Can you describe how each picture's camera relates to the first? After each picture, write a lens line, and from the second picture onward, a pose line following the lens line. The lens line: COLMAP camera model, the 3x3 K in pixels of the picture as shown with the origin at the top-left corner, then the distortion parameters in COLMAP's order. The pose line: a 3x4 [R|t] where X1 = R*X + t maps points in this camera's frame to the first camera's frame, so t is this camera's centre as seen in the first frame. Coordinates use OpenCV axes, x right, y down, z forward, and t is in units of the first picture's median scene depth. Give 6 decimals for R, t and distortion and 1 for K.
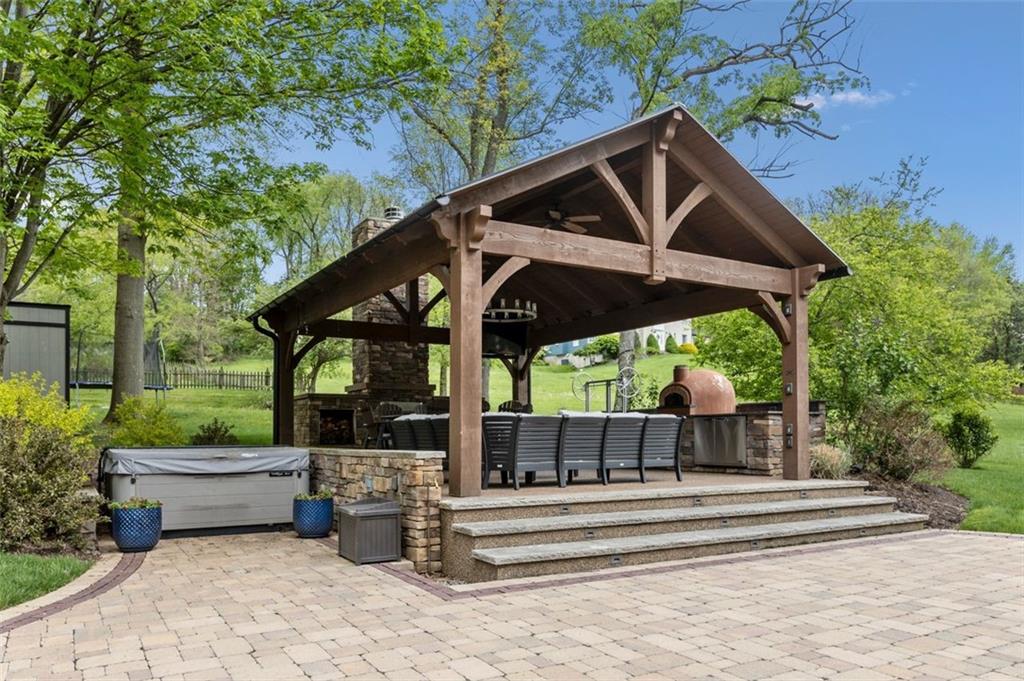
lens RADIAL K [[691.8, 0, 508.3], [0, 691.8, 426.4], [0, 0, 1]] dist [0.001705, -0.002902]
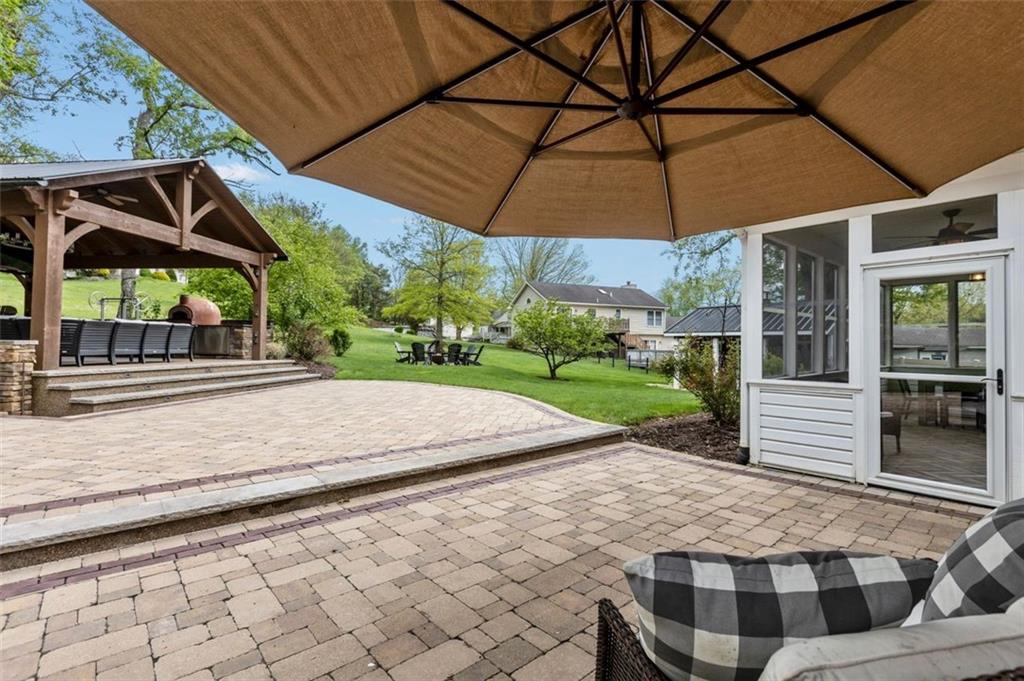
lens RADIAL K [[465.3, 0, 512.0], [0, 465.3, 340.5], [0, 0, 1]] dist [0.000327, -0.000021]
pose [[0.597926, 0.019389, 0.801317, -0.221688], [-0.024215, 0.999688, -0.006120, 0.012402], [-0.801185, -0.015744, 0.598209, -0.378815]]
